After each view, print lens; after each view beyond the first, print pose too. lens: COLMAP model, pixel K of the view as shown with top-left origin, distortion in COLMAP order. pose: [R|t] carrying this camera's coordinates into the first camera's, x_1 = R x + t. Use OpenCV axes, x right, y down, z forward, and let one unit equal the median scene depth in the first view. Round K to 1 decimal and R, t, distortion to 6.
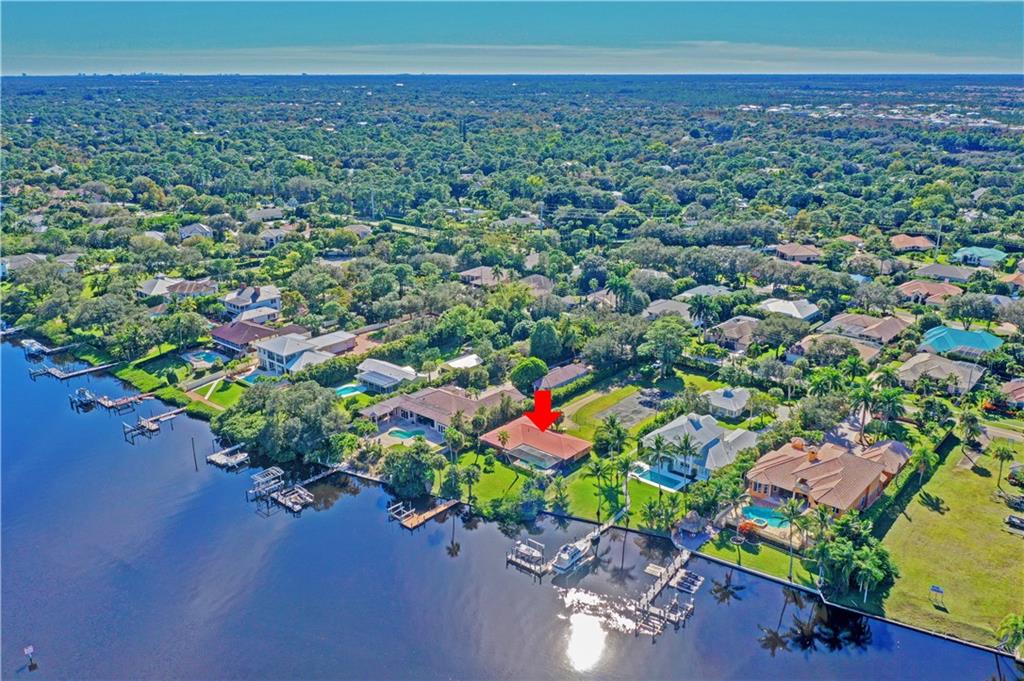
lens RADIAL K [[815.0, 0, 513.6], [0, 815.0, 342.8], [0, 0, 1]] dist [0.000684, -0.000137]
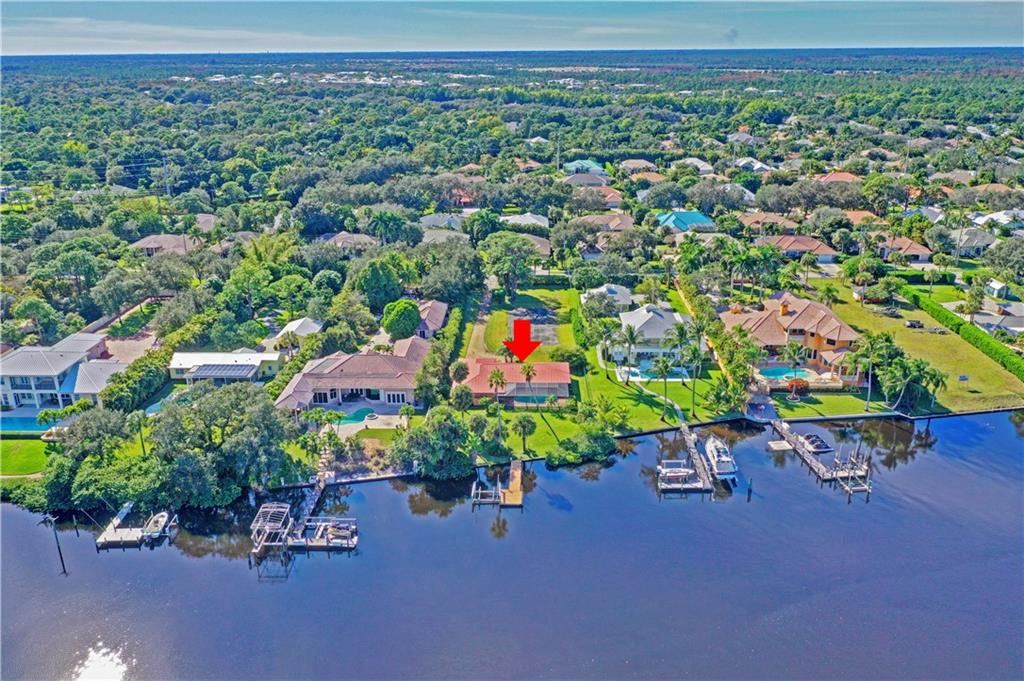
lens RADIAL K [[815.0, 0, 513.6], [0, 815.0, 342.8], [0, 0, 1]] dist [0.000684, -0.000137]
pose [[0.768978, -0.224208, 0.598668, -0.408336], [0.211147, 0.973002, 0.093186, 0.007650], [-0.603399, 0.054749, 0.795558, 0.293961]]
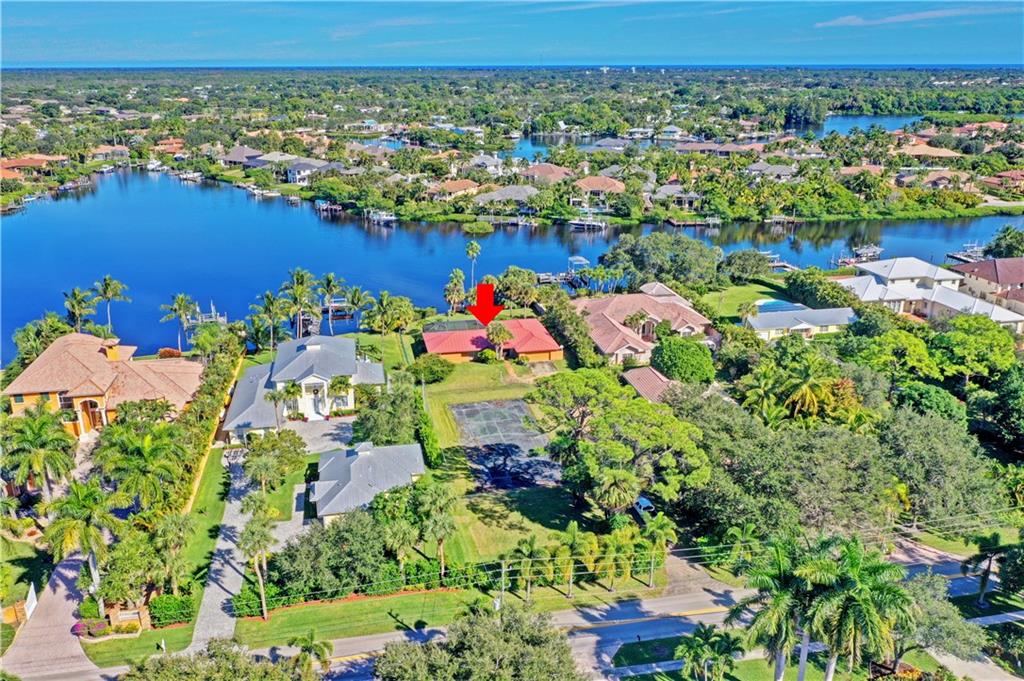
lens RADIAL K [[823.8, 0, 512.9], [0, 823.8, 337.5], [0, 0, 1]] dist [-0.000309, -0.000799]
pose [[-0.611761, 0.252789, -0.749564, 0.525023], [-0.248266, 0.838332, 0.485349, -0.231018], [0.751074, 0.483009, -0.450100, 1.207917]]
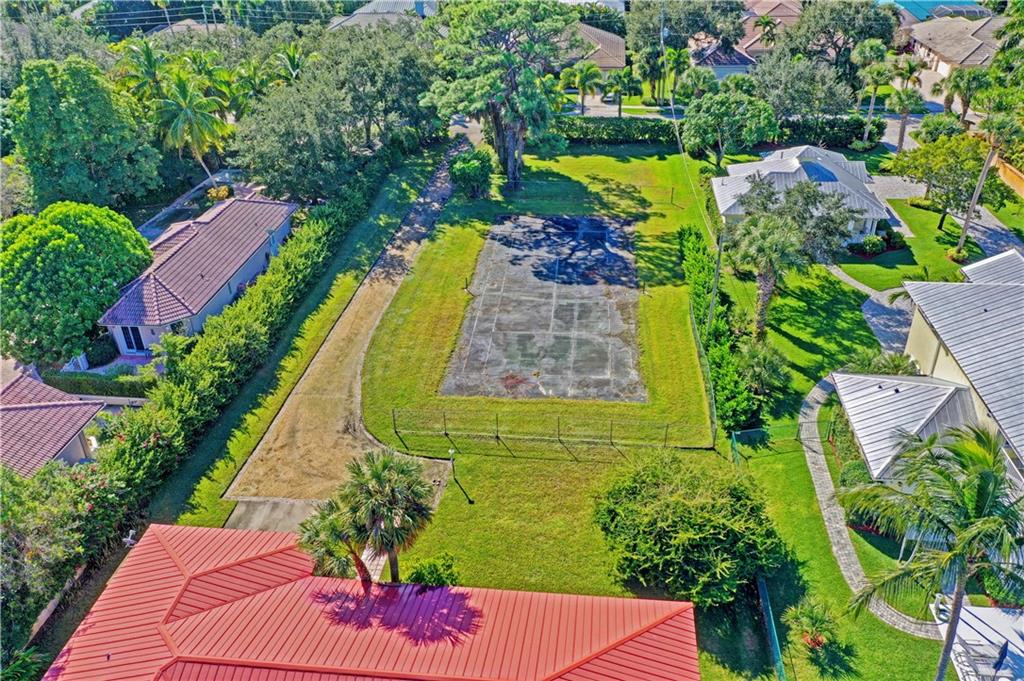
lens RADIAL K [[815.0, 0, 513.6], [0, 815.0, 342.8], [0, 0, 1]] dist [0.000684, -0.000137]
pose [[0.822210, -0.304939, 0.480606, 0.007500], [0.203811, 0.946121, 0.251626, 0.023917], [-0.531442, -0.108937, 0.840061, 0.777376]]
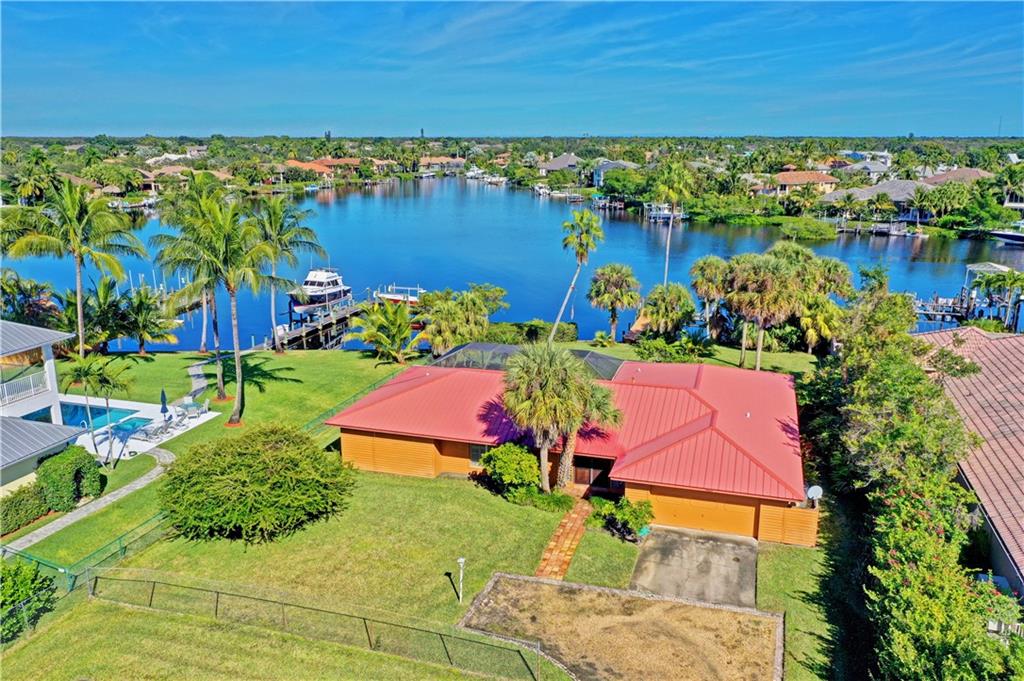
lens RADIAL K [[809.8, 0, 512.0], [0, 809.8, 340.5], [0, 0, 1]] dist [-0.000385, -0.001398]
pose [[-0.915185, 0.099545, -0.390546, 0.117257], [-0.127049, 0.848357, 0.513955, -0.008925], [0.382484, 0.519982, -0.763756, 1.022906]]
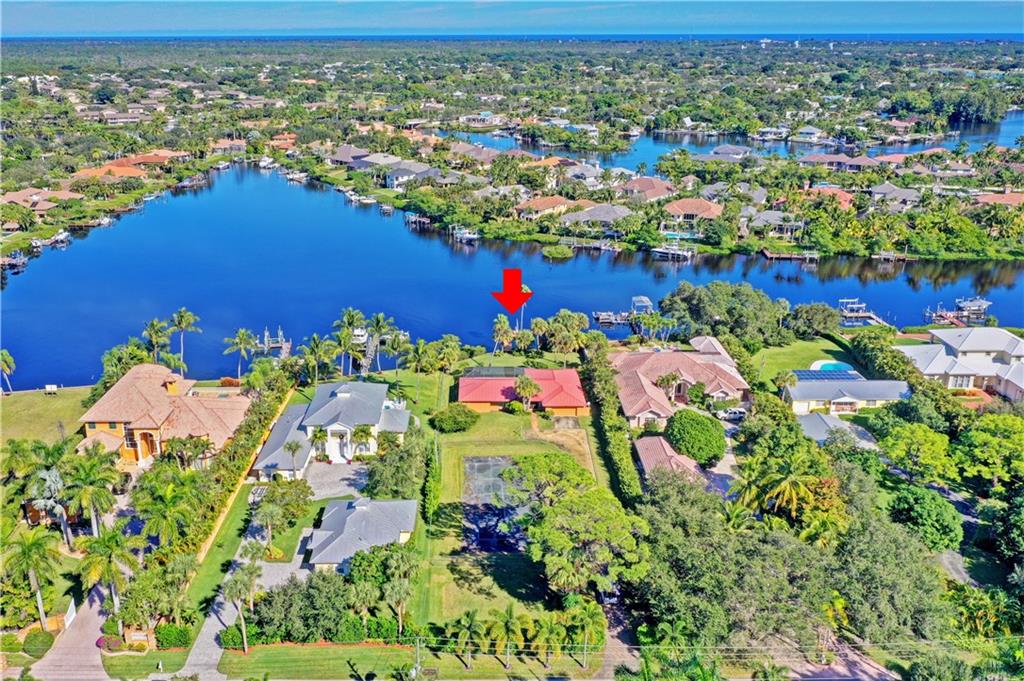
lens RADIAL K [[888.0, 0, 477.8], [0, 888.0, 319.9], [0, 0, 1]] dist [-0.000406, -0.000306]
pose [[-0.755467, 0.205526, -0.622117, 0.512594], [-0.204332, 0.828261, 0.521759, -0.329168], [0.622510, 0.521290, -0.583728, 1.274072]]
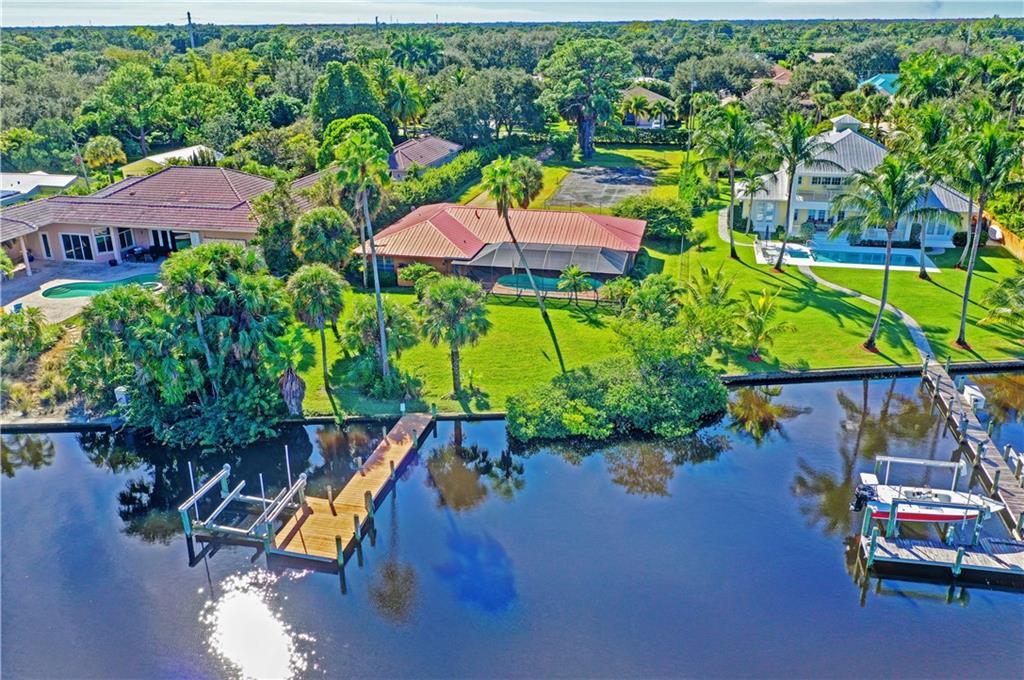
lens RADIAL K [[821.2, 0, 512.0], [0, 821.2, 340.0], [0, 0, 1]] dist [0.002235, -0.002709]
pose [[0.880991, -0.176685, 0.438905, -0.125192], [0.157335, 0.984266, 0.080414, 0.120561], [-0.446207, -0.001789, 0.894928, 0.588434]]
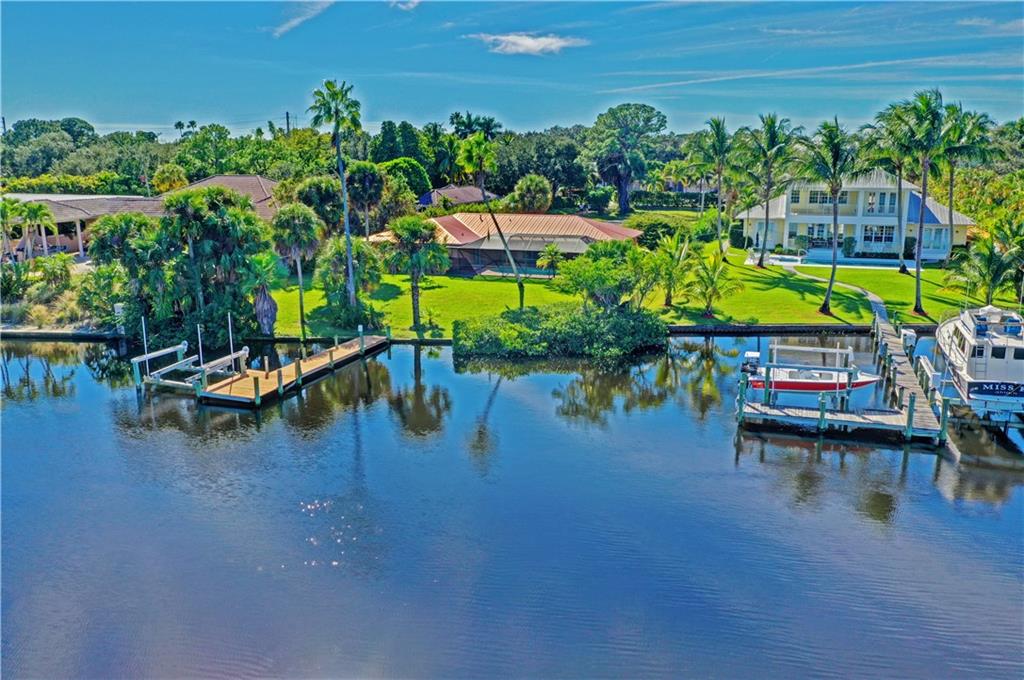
lens RADIAL K [[823.8, 0, 512.9], [0, 823.8, 337.0], [0, 0, 1]] dist [-0.000309, -0.000799]
pose [[0.928225, -0.084601, 0.362272, -0.104656], [0.120852, 0.989557, -0.078559, 0.176246], [-0.351843, 0.116702, 0.928756, 0.559297]]
